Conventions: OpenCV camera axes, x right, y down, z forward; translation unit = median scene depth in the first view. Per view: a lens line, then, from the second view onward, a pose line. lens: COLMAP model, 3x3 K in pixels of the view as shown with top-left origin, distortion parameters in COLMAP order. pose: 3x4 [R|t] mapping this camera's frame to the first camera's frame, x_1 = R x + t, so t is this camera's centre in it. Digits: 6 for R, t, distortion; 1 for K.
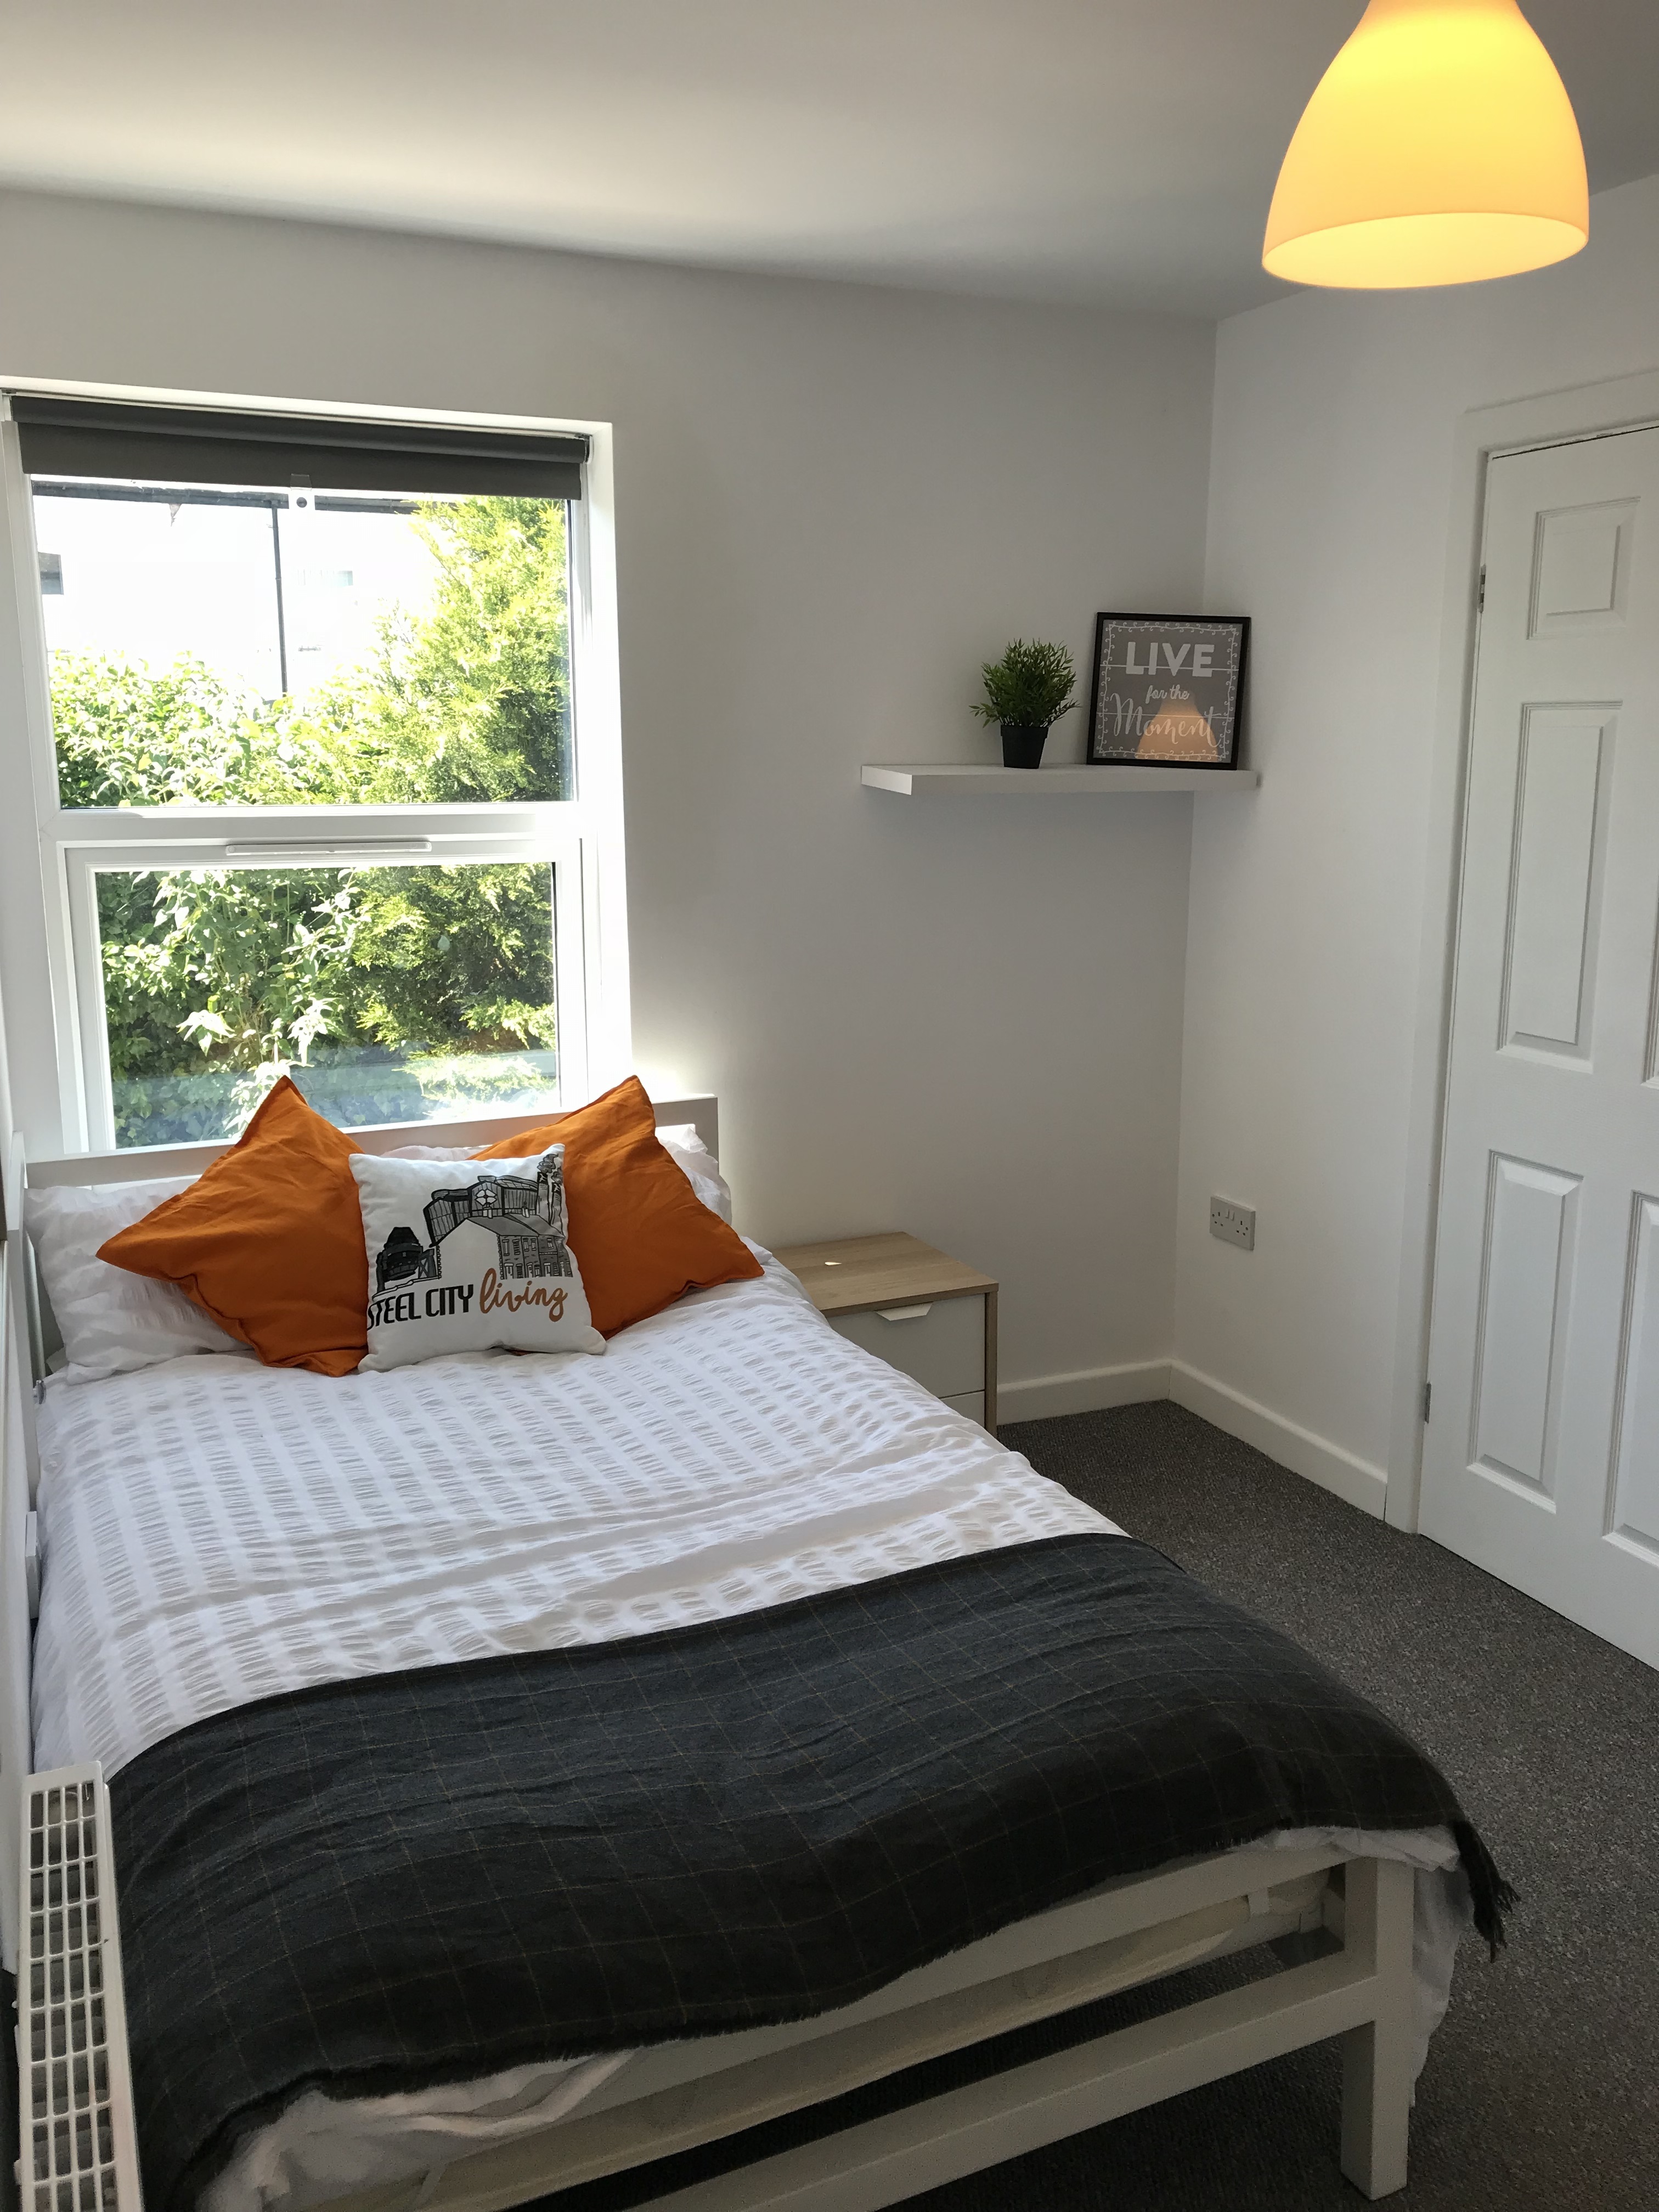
lens RADIAL K [[1805.4, 0, 823.8], [0, 1805.4, 1053.3], [0, 0, 1]] dist [0.061316, -0.023493]
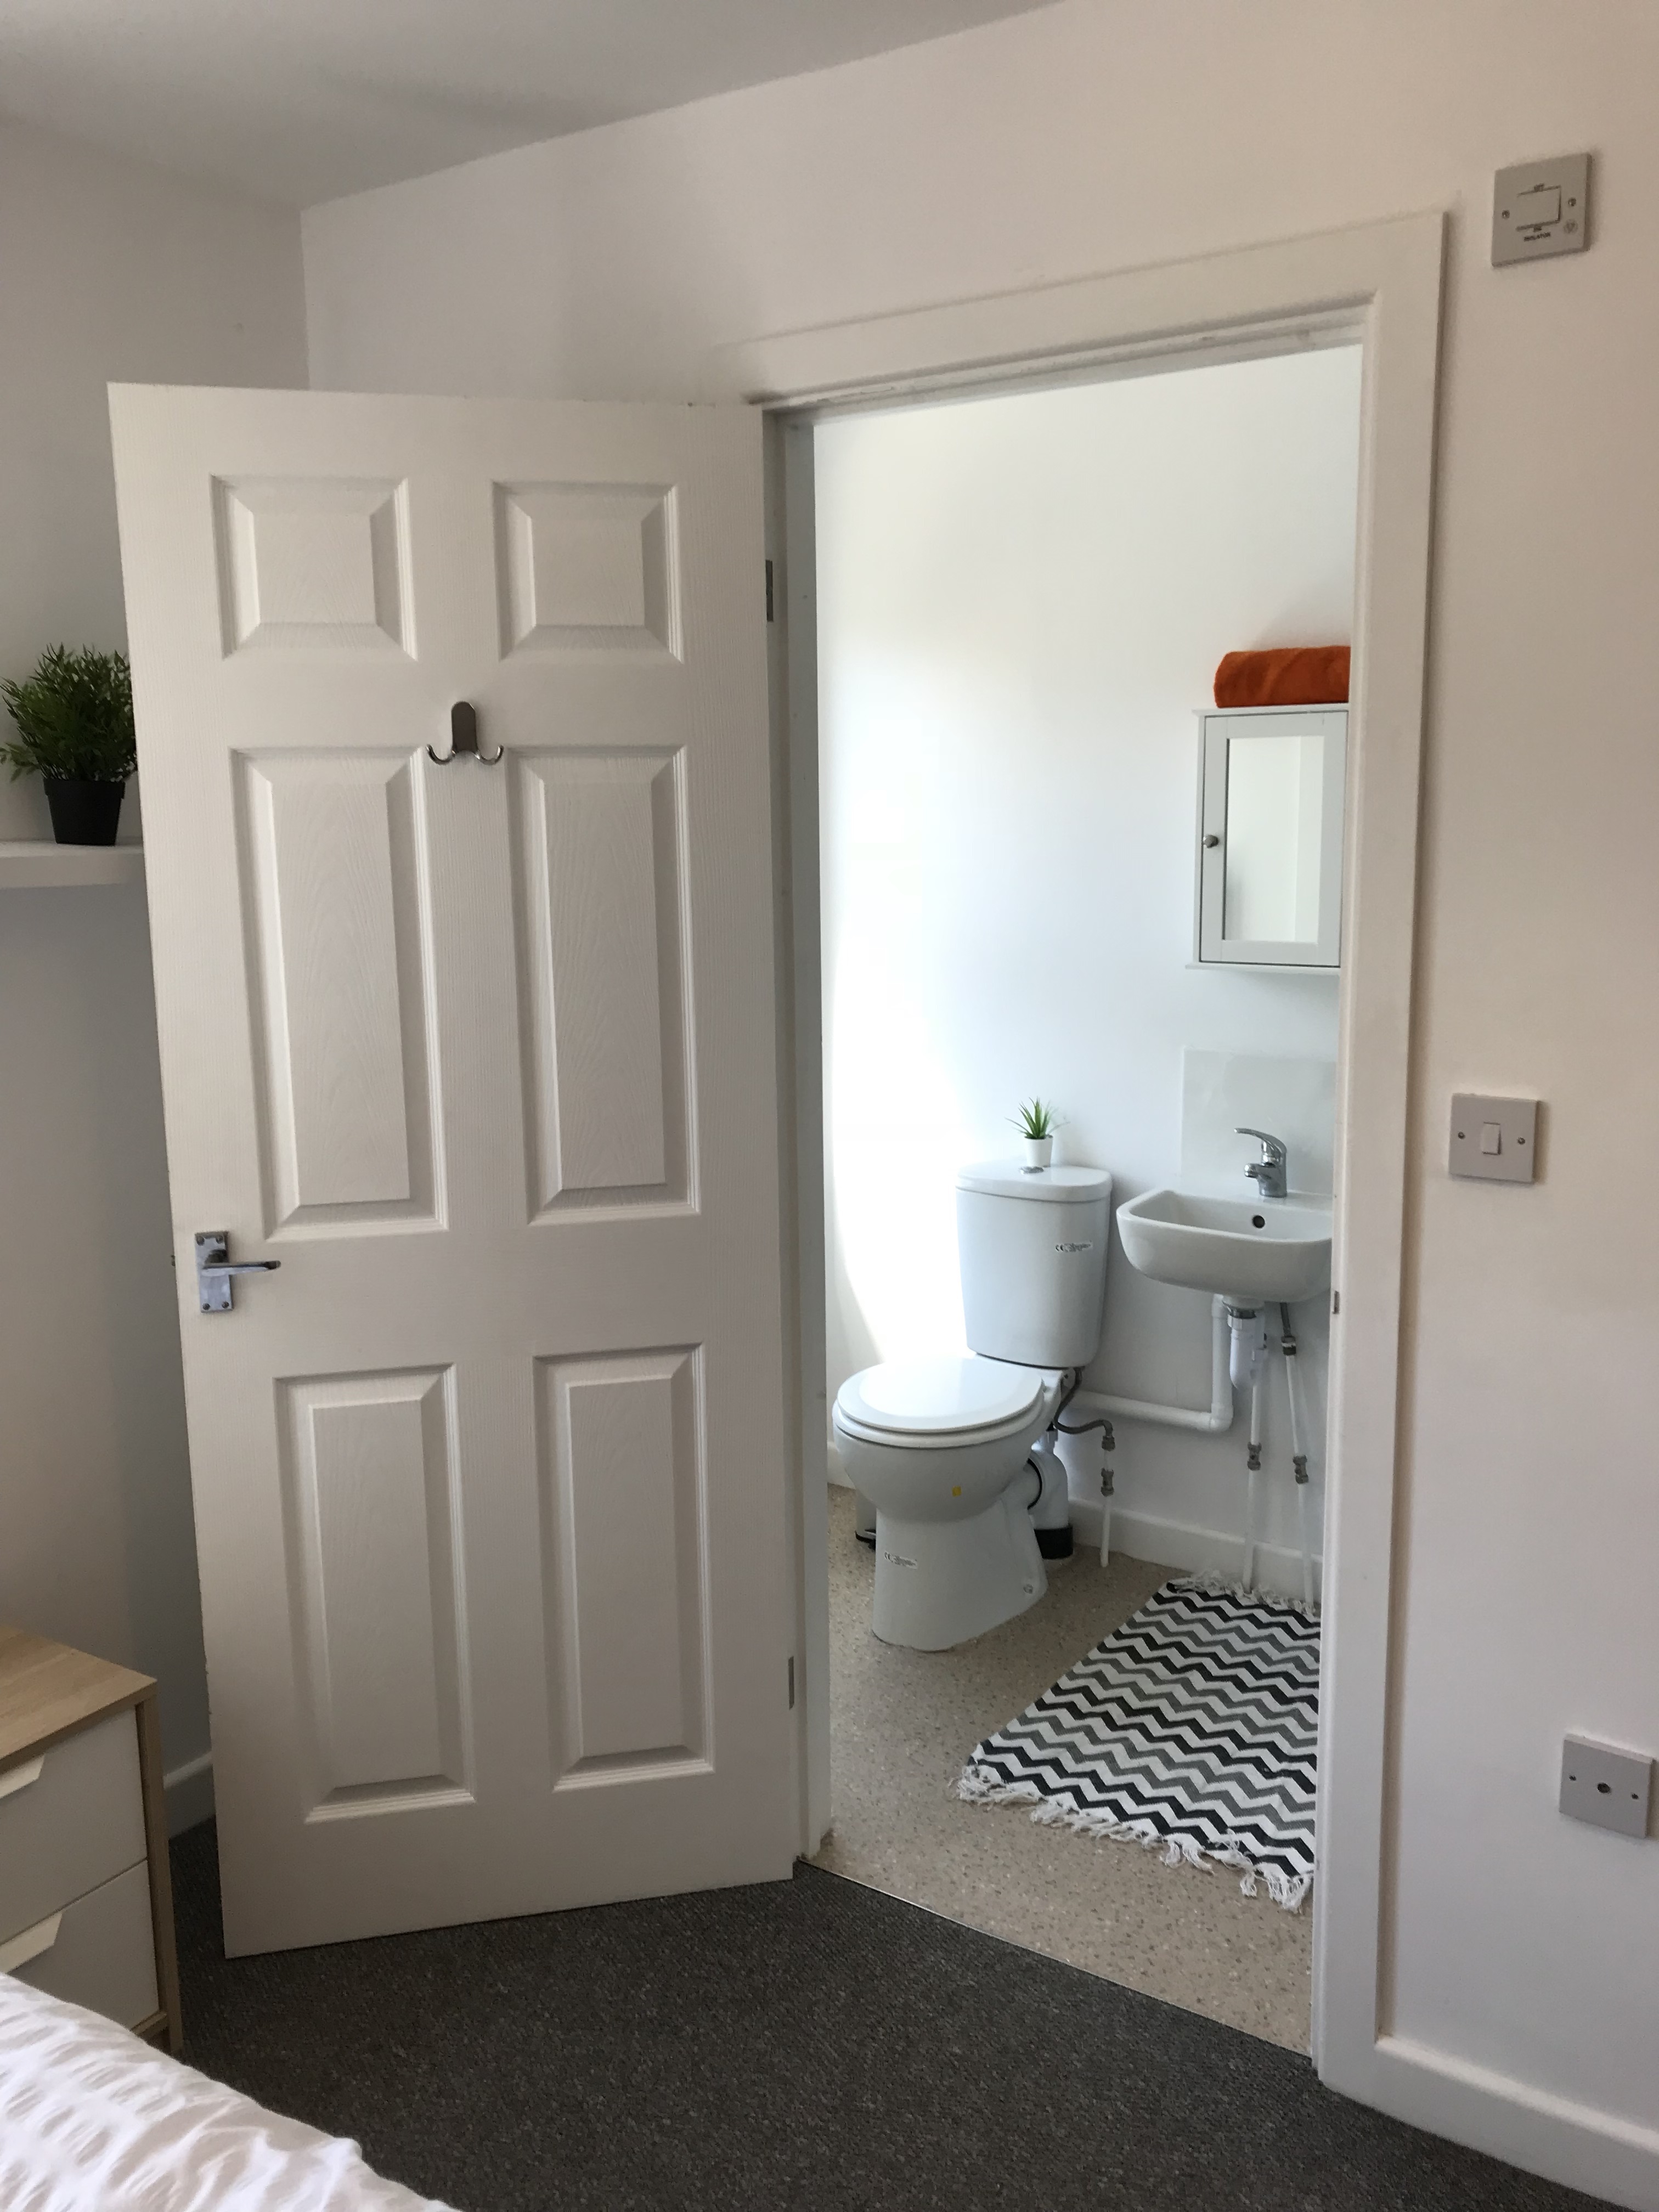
lens RADIAL K [[1805.4, 0, 836.0], [0, 1805.4, 1048.0], [0, 0, 1]] dist [0.061316, -0.023493]
pose [[0.838952, -0.092903, 0.536217, -0.021993], [0.111273, 0.993788, -0.001916, -0.055223], [-0.532708, 0.061274, 0.844078, 0.318114]]
